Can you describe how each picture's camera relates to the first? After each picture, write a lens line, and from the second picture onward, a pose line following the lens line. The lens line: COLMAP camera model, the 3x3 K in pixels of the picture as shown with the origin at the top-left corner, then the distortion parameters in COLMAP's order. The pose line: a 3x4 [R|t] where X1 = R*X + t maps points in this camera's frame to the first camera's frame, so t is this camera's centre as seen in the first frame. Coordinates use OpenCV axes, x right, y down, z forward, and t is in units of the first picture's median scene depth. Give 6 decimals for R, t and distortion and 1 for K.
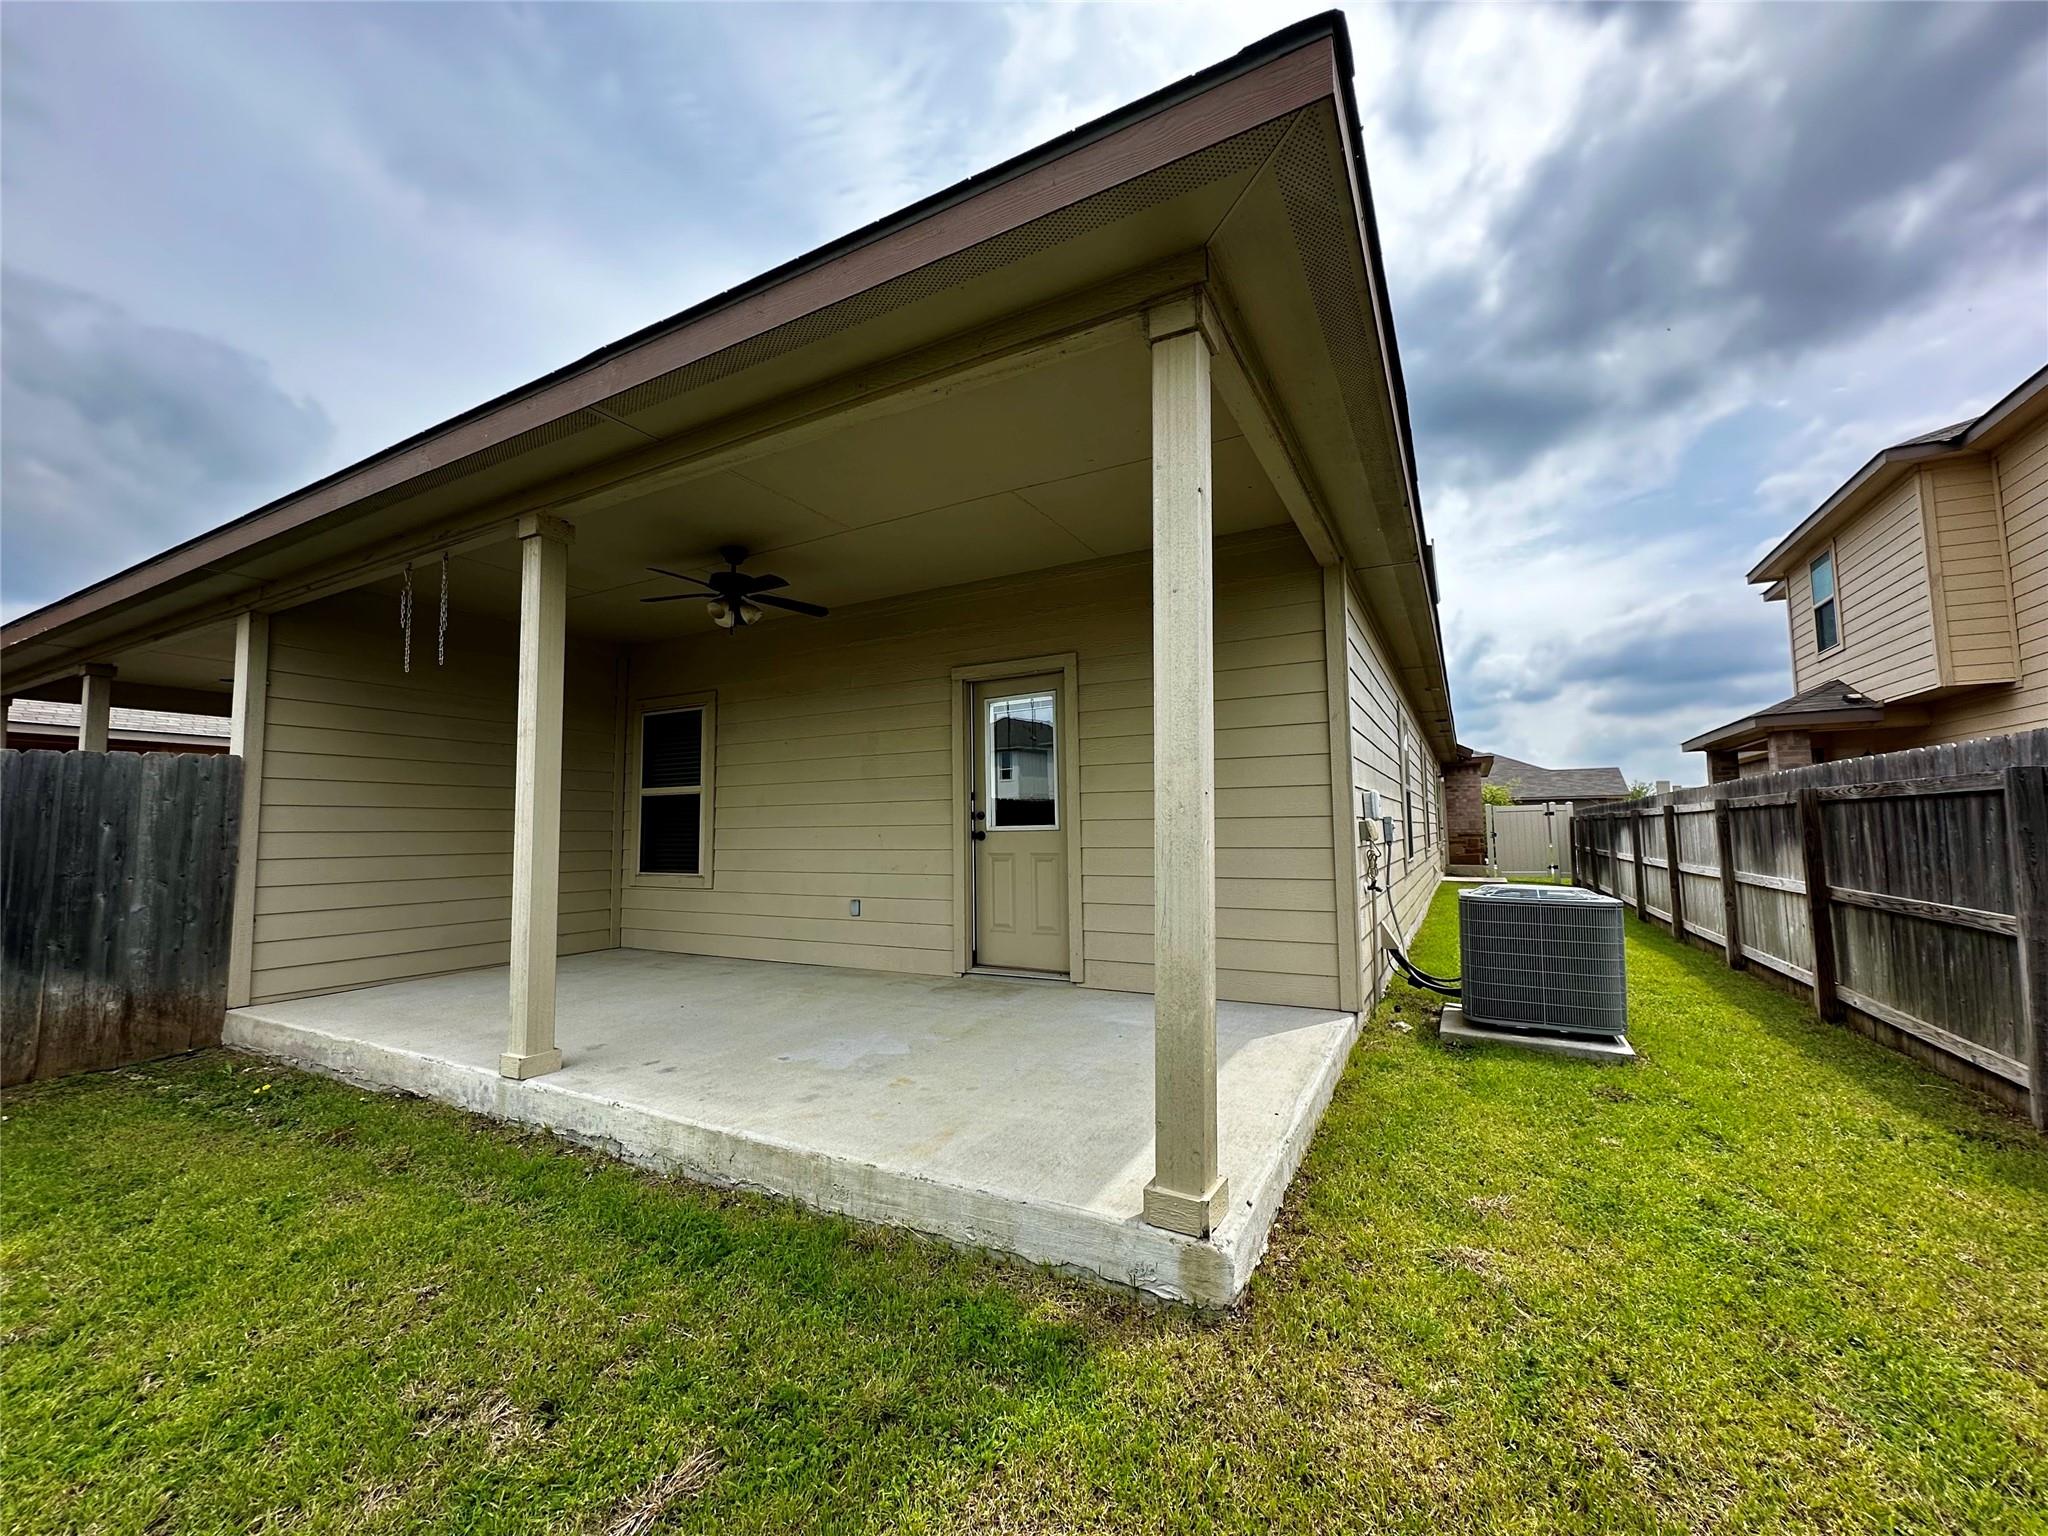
lens RADIAL K [[817.9, 0, 1022.2], [0, 817.9, 770.0], [0, 0, 1]] dist [0.003417, 0.000253]
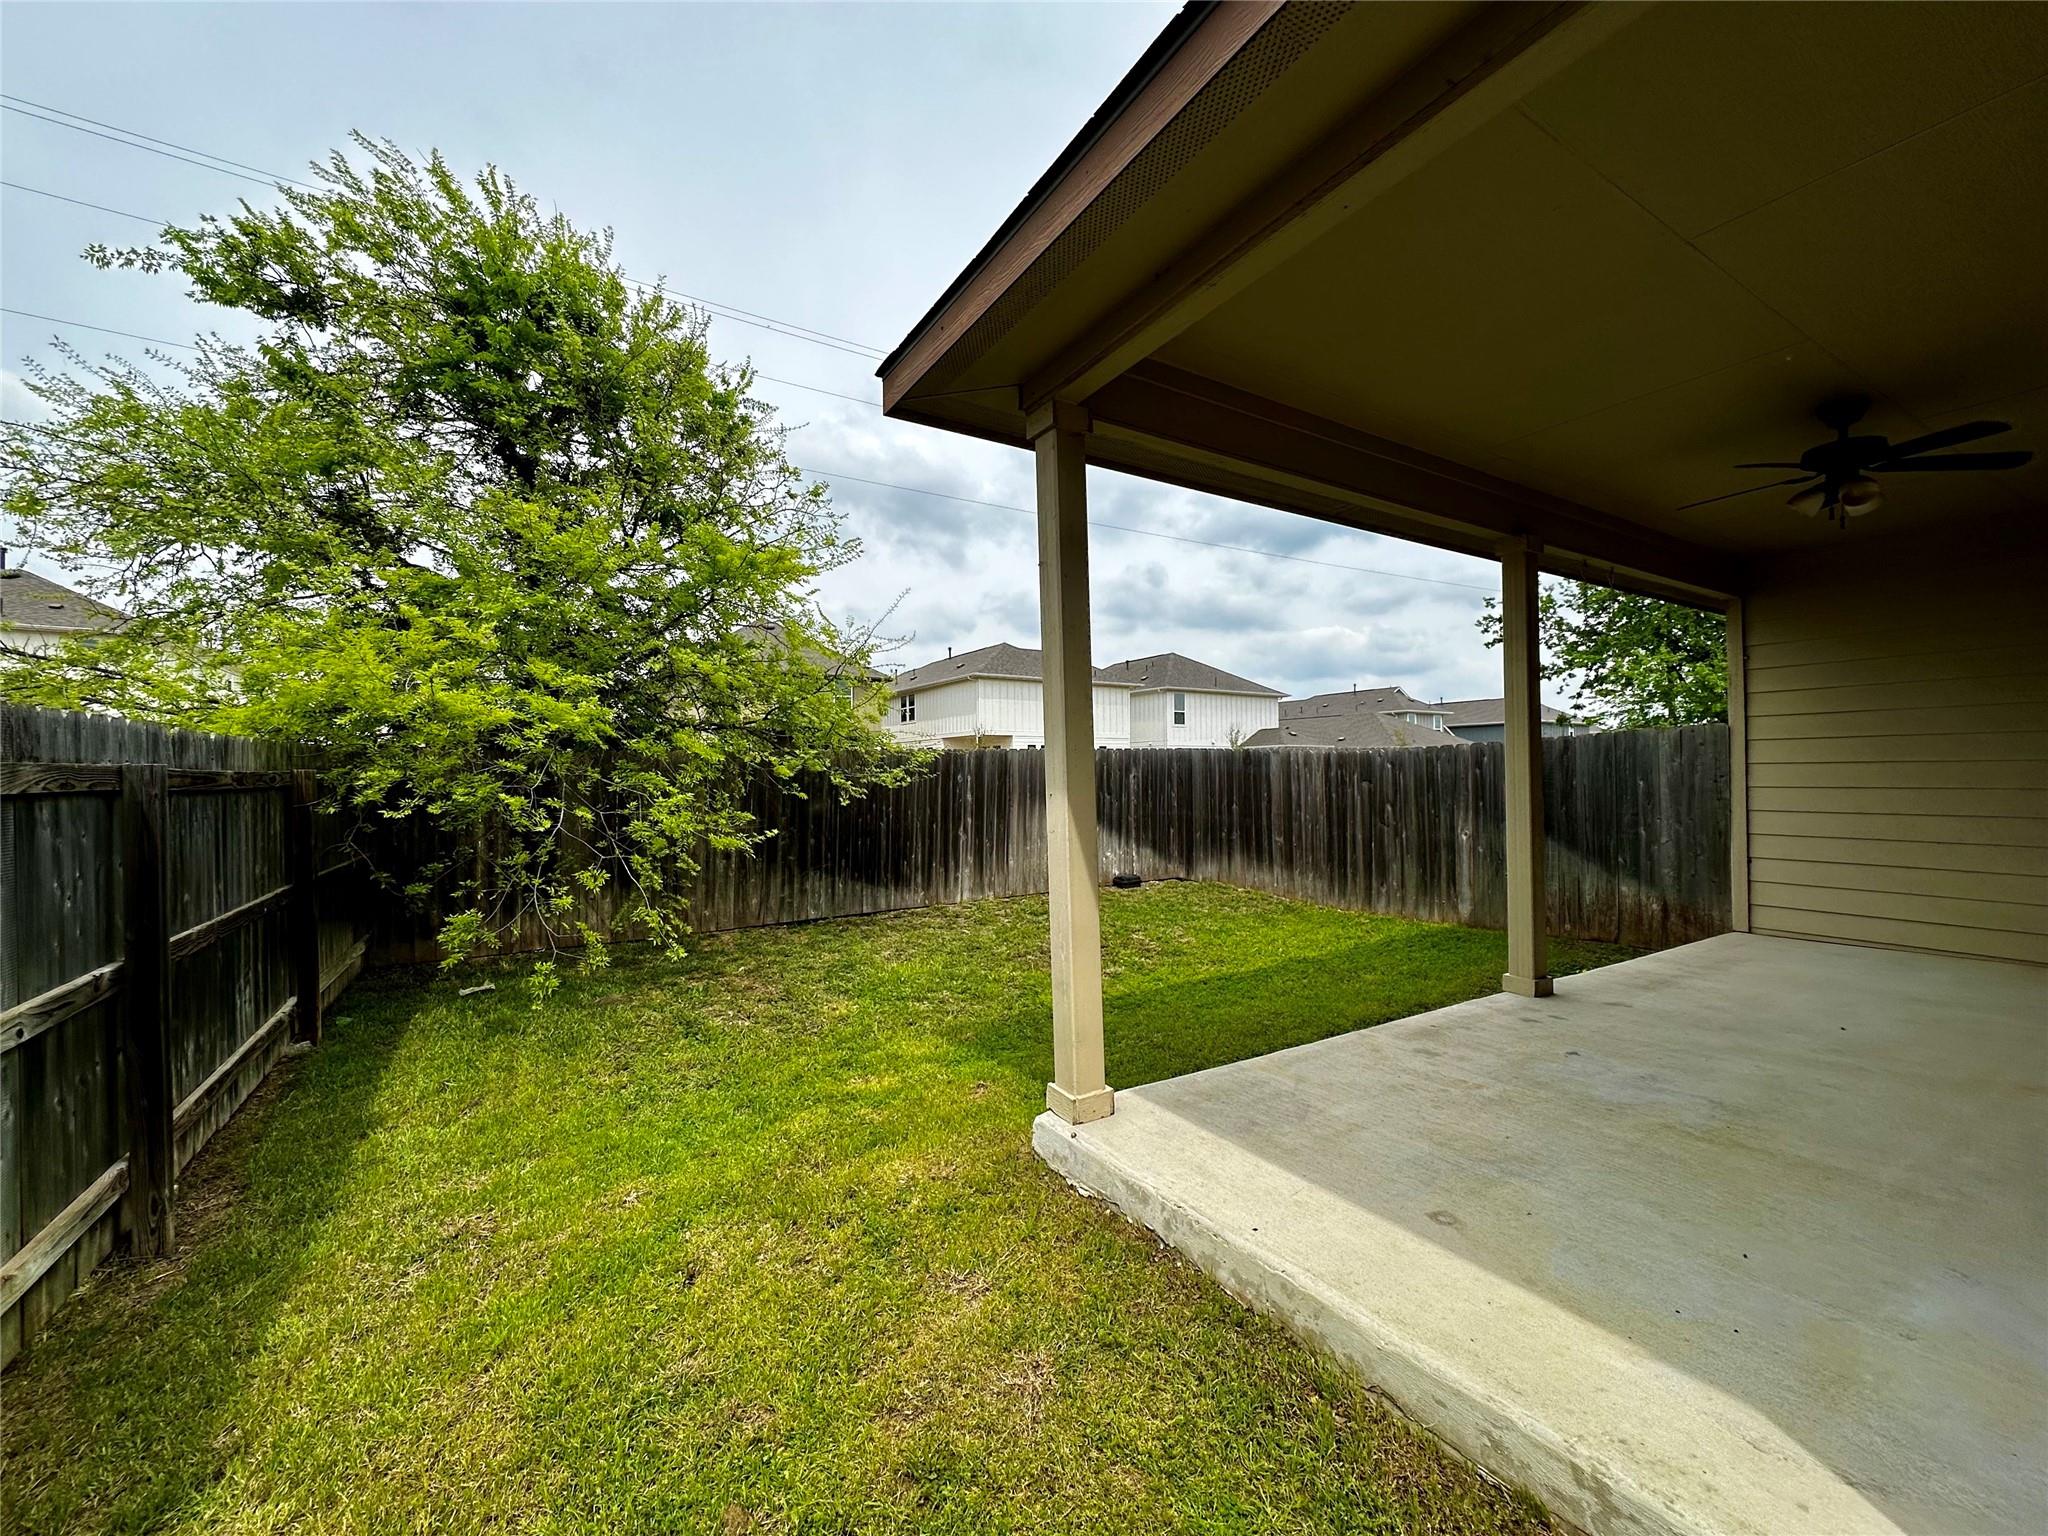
lens RADIAL K [[817.9, 0, 1025.3], [0, 817.9, 771.6], [0, 0, 1]] dist [0.003417, 0.000253]
pose [[-0.502489, 0.009094, -0.864536, 0.659398], [0.078371, 0.996307, -0.035072, 0.016324], [0.861024, -0.085378, -0.501347, 0.774779]]
